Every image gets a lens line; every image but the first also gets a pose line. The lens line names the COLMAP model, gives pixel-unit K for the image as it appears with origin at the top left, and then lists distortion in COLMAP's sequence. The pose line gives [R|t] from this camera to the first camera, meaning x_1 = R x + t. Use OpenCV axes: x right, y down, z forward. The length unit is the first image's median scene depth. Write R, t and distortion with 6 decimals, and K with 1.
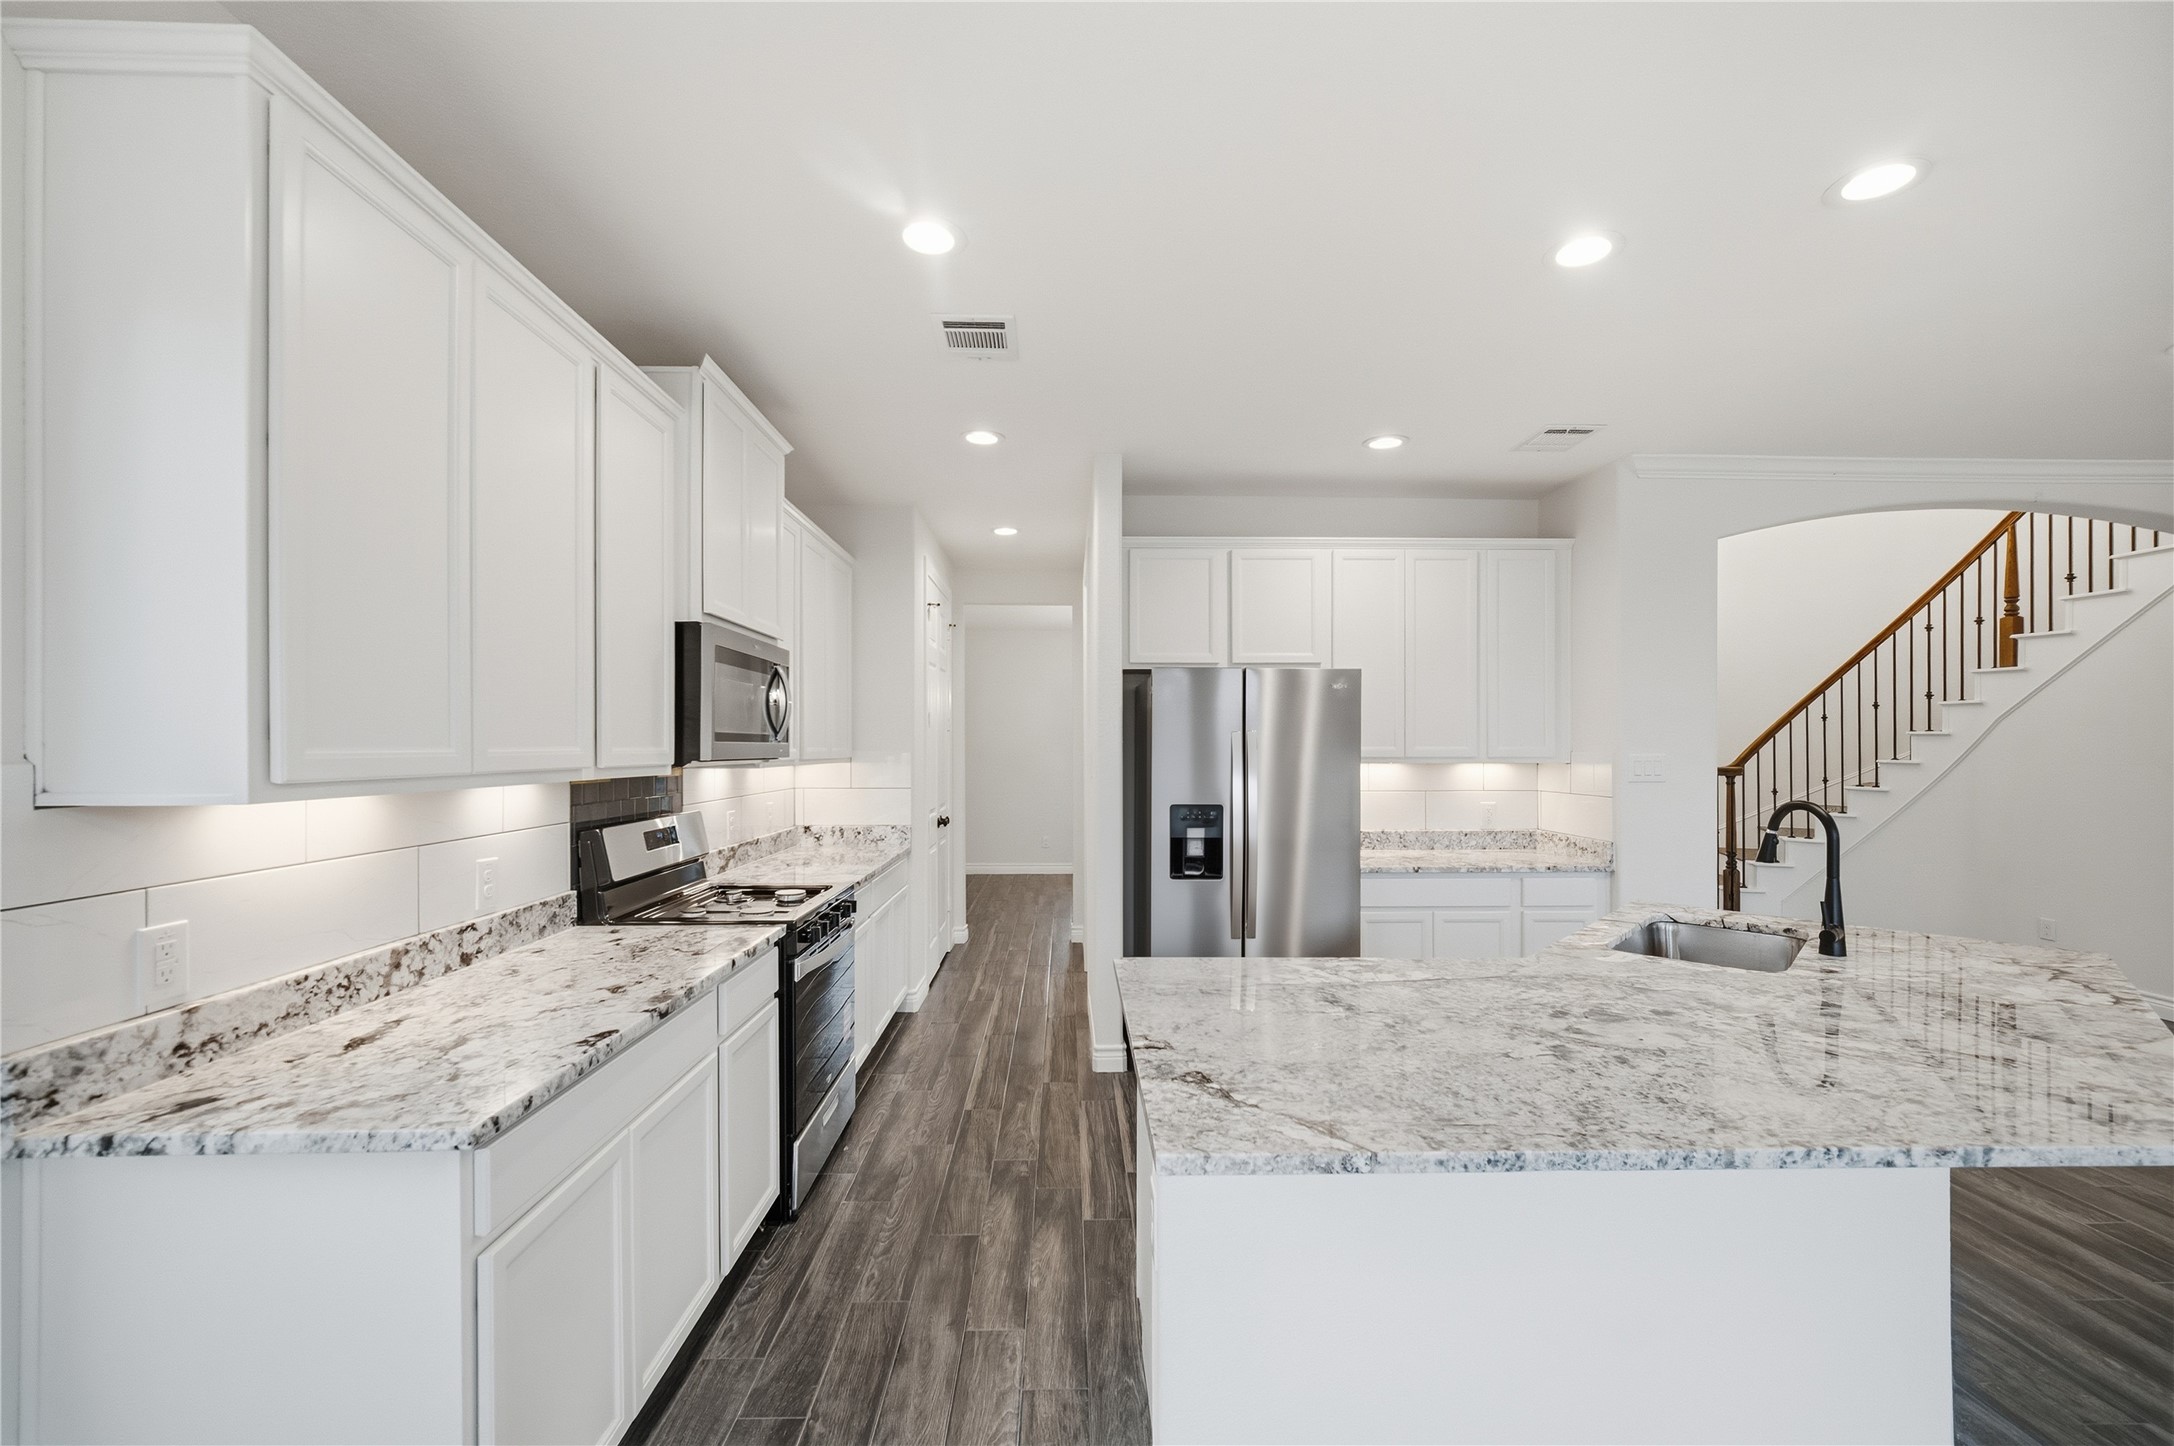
lens RADIAL K [[873.2, 0, 1087.5], [0, 873.2, 740.0], [0, 0, 1]] dist [-0.001195, -0.000513]
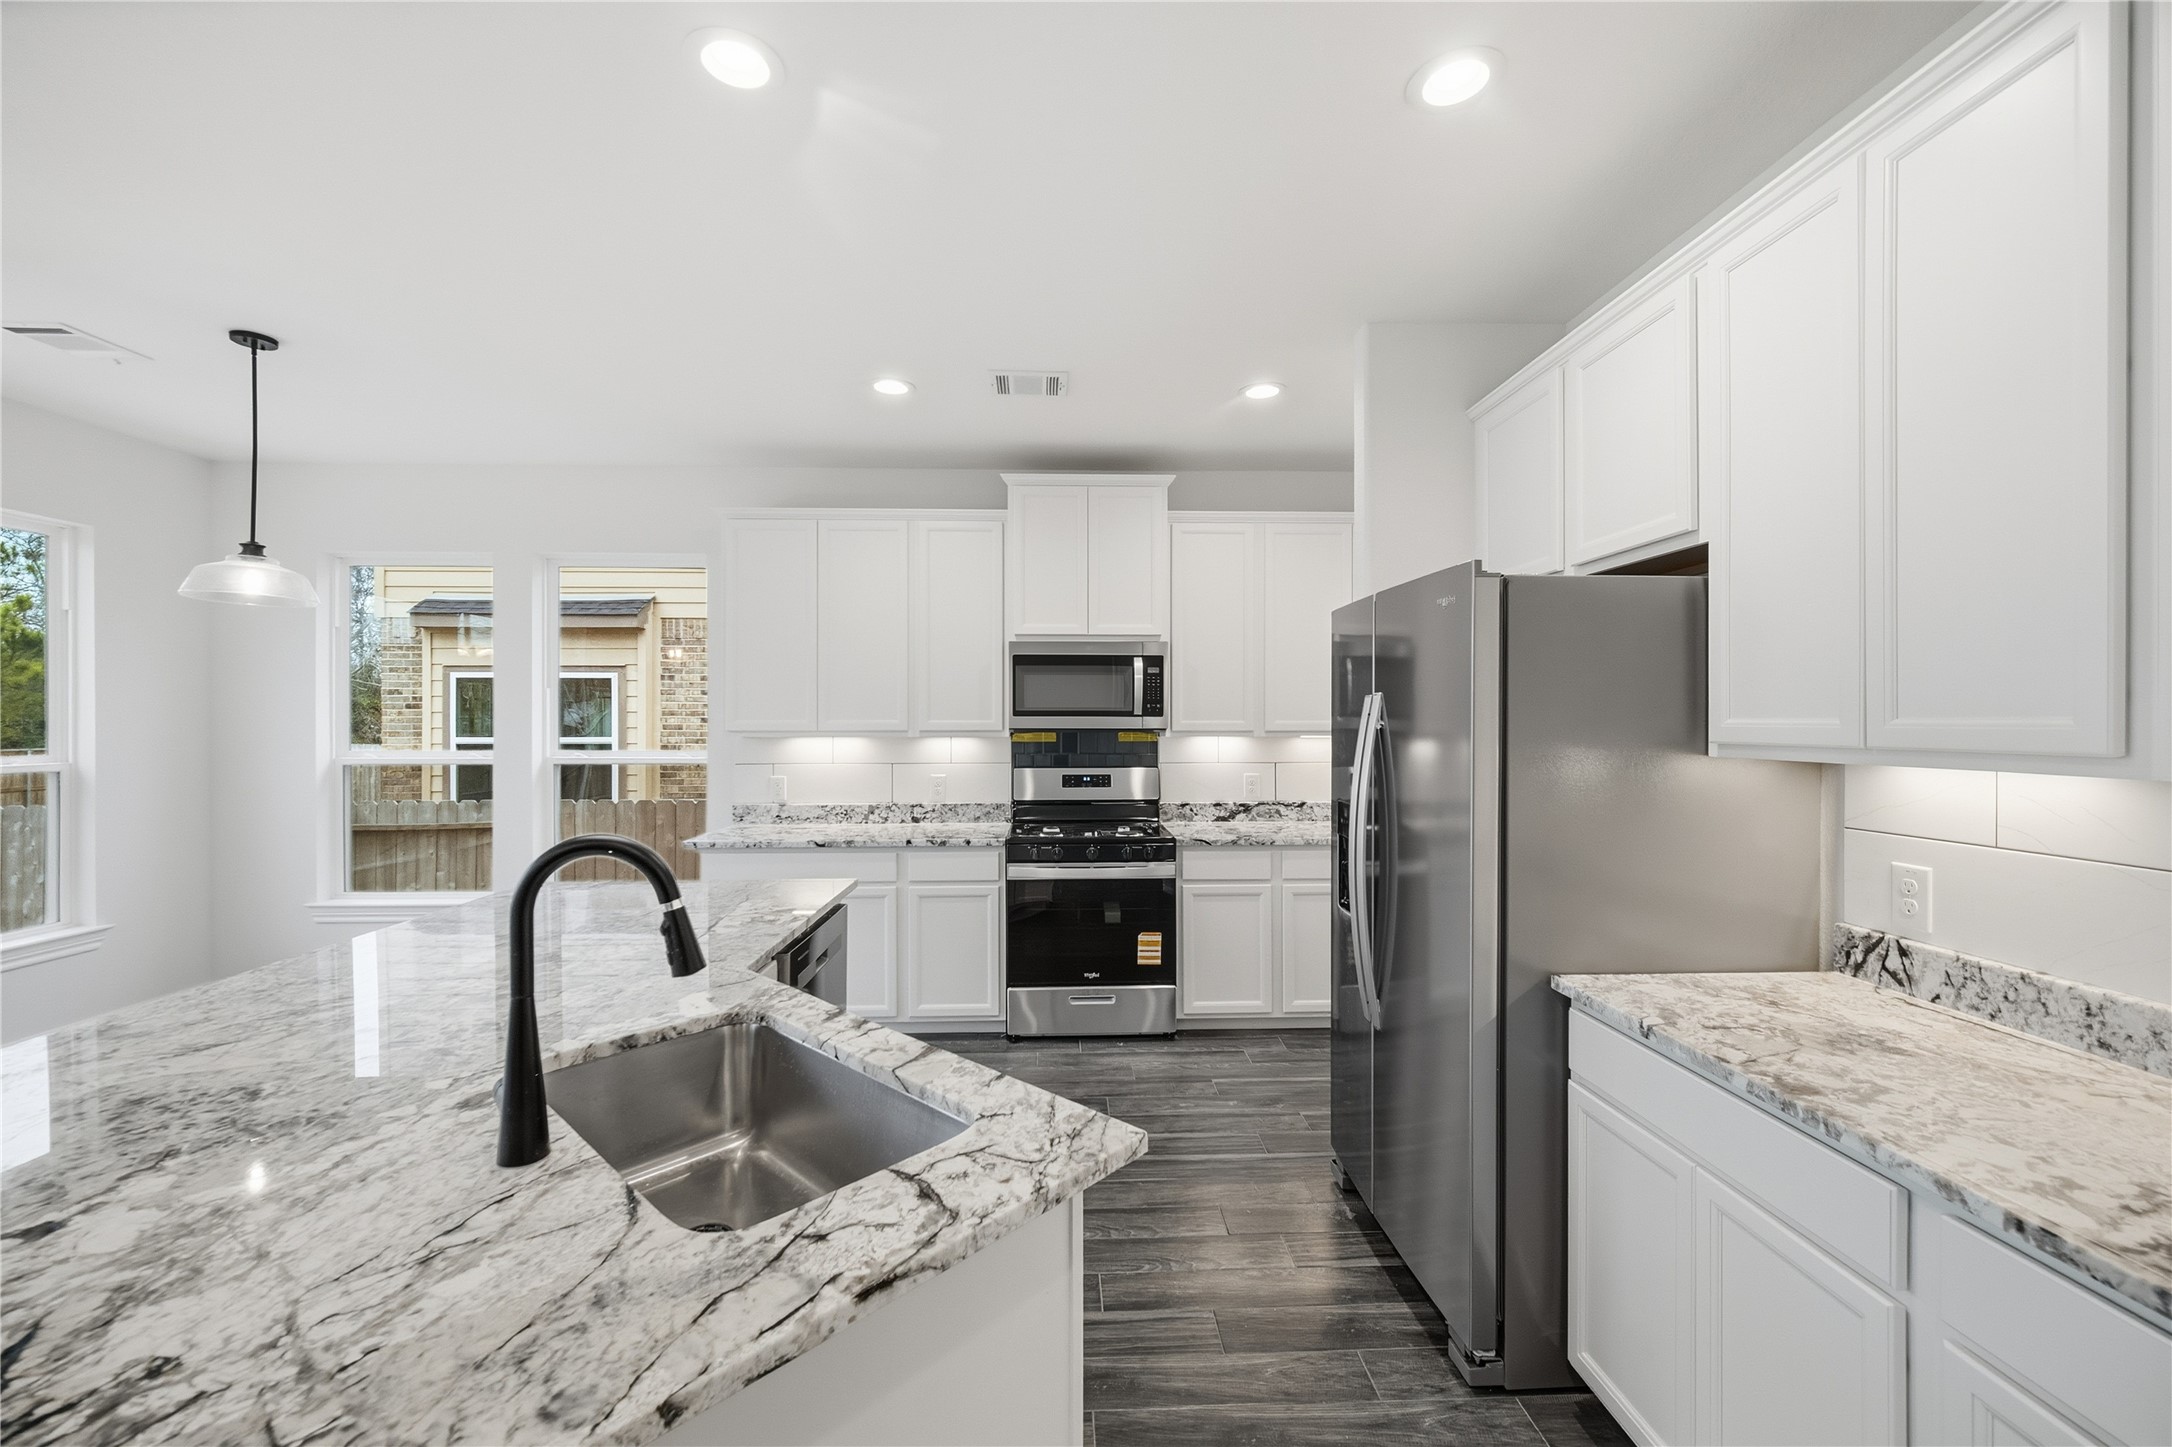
lens RADIAL K [[872.4, 0, 1080.8], [0, 872.4, 727.5], [0, 0, 1]] dist [-0.001195, -0.000513]
pose [[0.008328, 0.011780, -0.999896, 1.393297], [0.010797, 0.999871, 0.011870, 0.005927], [0.999907, -0.010895, 0.008199, 1.369029]]
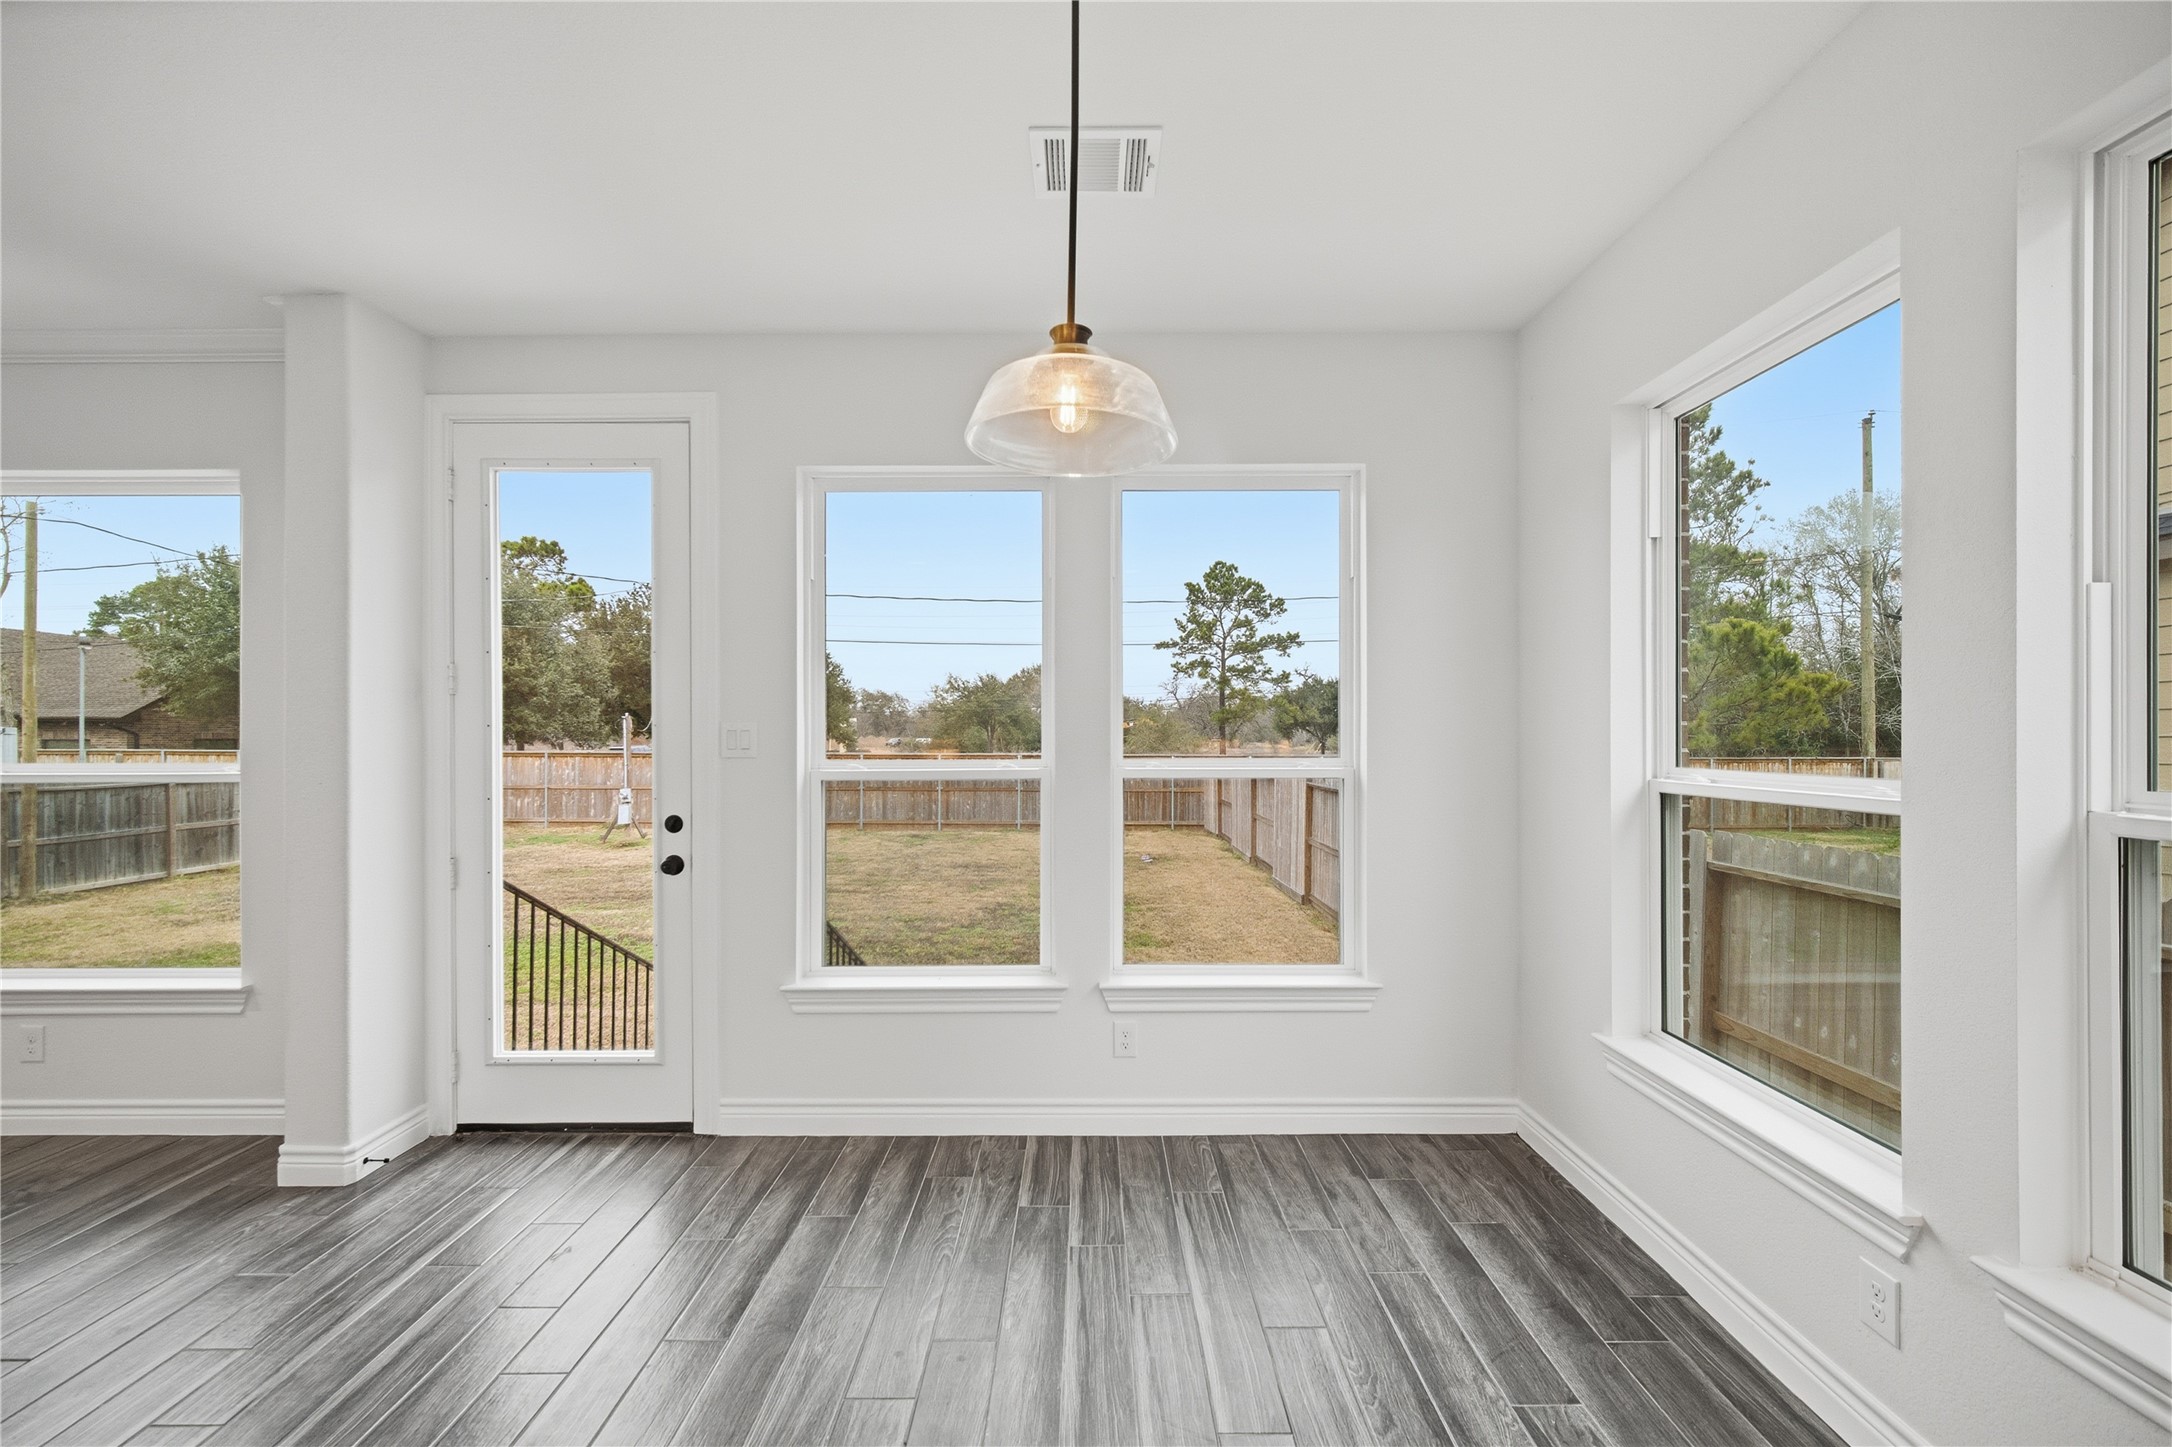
lens RADIAL K [[872.4, 0, 1091.1], [0, 872.4, 739.5], [0, 0, 1]] dist [-0.001195, -0.000513]
pose [[-0.999808, 0.004106, 0.019159, -0.028363], [0.004008, 0.999979, -0.005138, 0.037322], [-0.019180, -0.005060, -0.999803, 0.738197]]
